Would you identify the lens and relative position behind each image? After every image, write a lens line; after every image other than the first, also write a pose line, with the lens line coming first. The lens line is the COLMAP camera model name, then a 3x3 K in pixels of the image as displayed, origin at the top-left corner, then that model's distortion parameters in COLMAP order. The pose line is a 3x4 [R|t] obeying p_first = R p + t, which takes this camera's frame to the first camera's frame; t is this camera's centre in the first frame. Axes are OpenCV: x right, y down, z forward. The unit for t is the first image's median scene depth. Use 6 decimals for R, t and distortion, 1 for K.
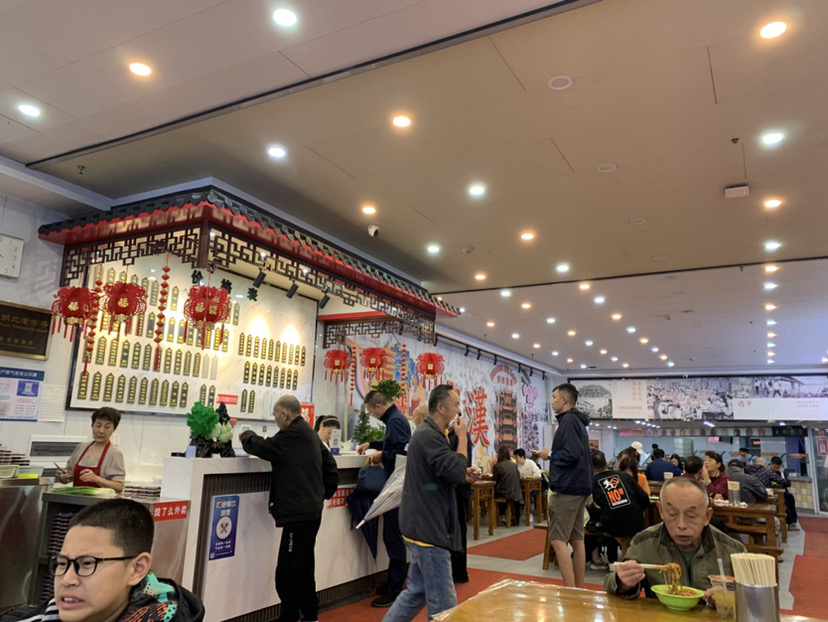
lens RADIAL K [[635.9, 0, 416.0], [0, 635.9, 302.2], [0, 0, 1]] dist [0.001387, -0.011895]
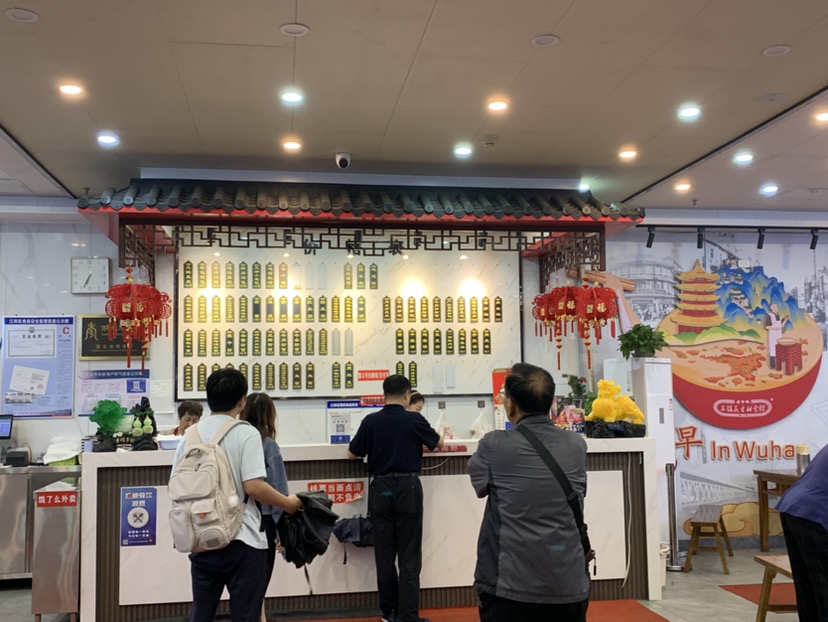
lens RADIAL K [[888.9, 0, 414.1], [0, 888.9, 315.9], [0, 0, 1]] dist [0.049558, 0.000000]
pose [[0.595293, -0.101792, -0.797035, 0.785195], [0.201340, 0.979194, 0.025322, 0.058447], [0.777874, -0.175549, 0.603402, 0.355454]]
